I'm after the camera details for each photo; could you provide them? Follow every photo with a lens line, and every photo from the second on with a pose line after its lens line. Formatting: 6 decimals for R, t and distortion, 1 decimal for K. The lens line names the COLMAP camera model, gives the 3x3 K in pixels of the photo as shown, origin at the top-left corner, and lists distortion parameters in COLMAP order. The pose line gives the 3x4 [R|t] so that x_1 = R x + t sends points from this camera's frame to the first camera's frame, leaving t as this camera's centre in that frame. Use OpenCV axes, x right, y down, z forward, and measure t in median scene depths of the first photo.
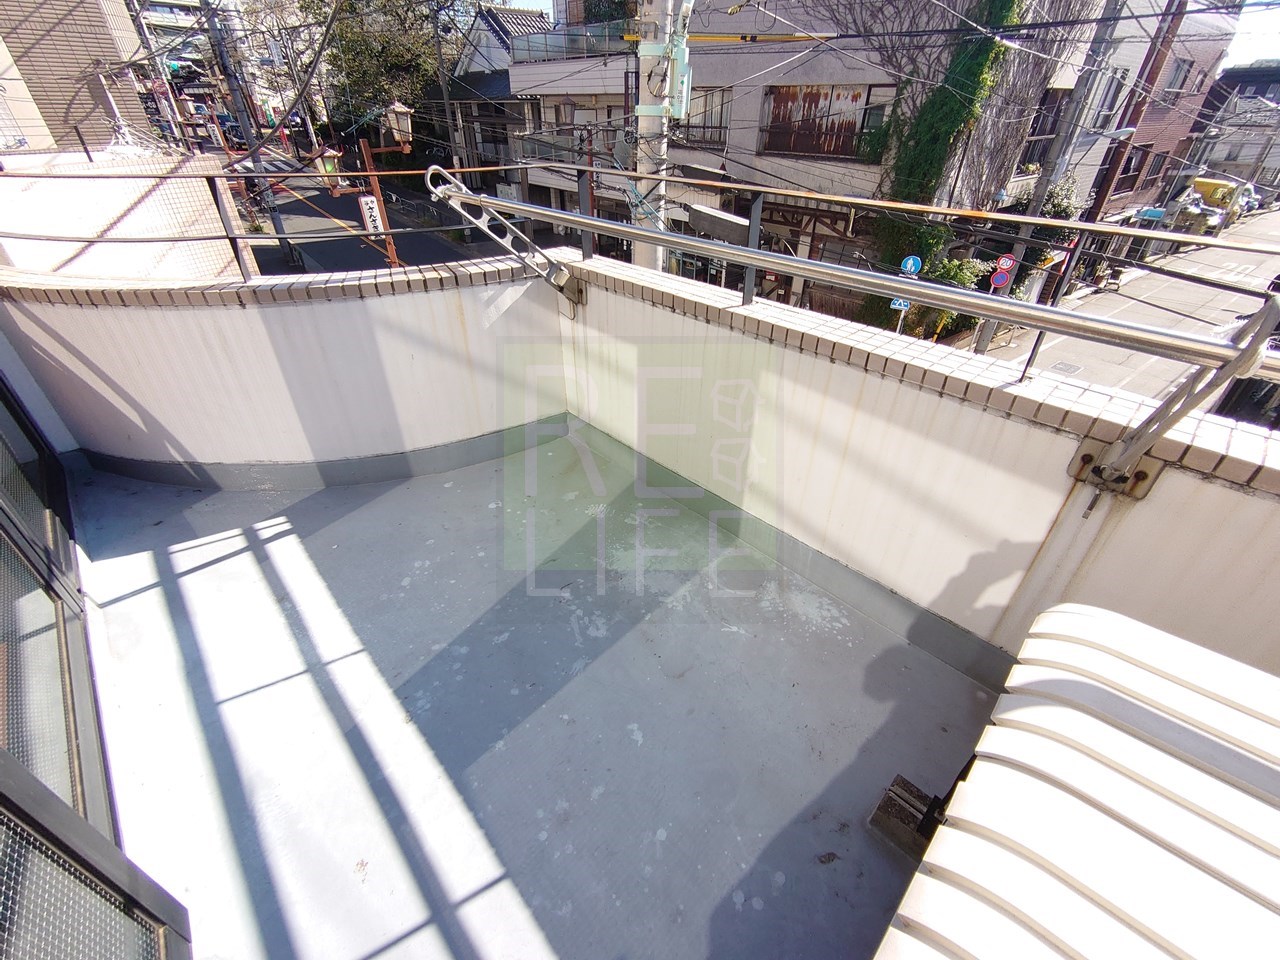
lens RADIAL K [[544.5, 0, 640.0], [0, 544.5, 480.0], [0, 0, 1]] dist [0.000231, -0.001225]
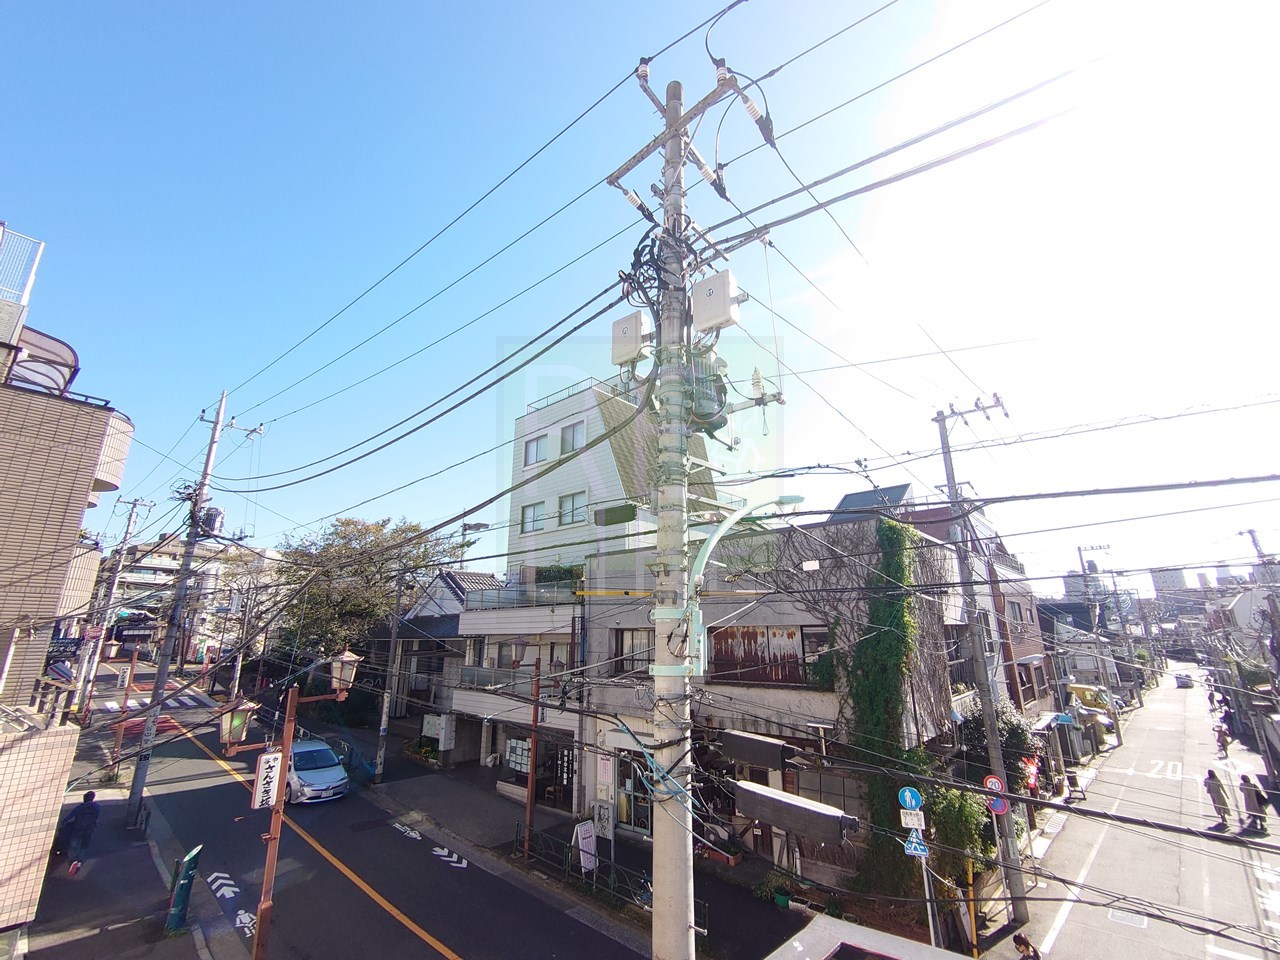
lens RADIAL K [[544.5, 0, 640.0], [0, 544.5, 480.0], [0, 0, 1]] dist [0.000231, -0.001225]
pose [[0.990130, 0.021216, 0.138538, -0.058425], [0.093134, 0.639063, -0.763495, -0.082810], [-0.104733, 0.768862, 0.630780, 0.087329]]
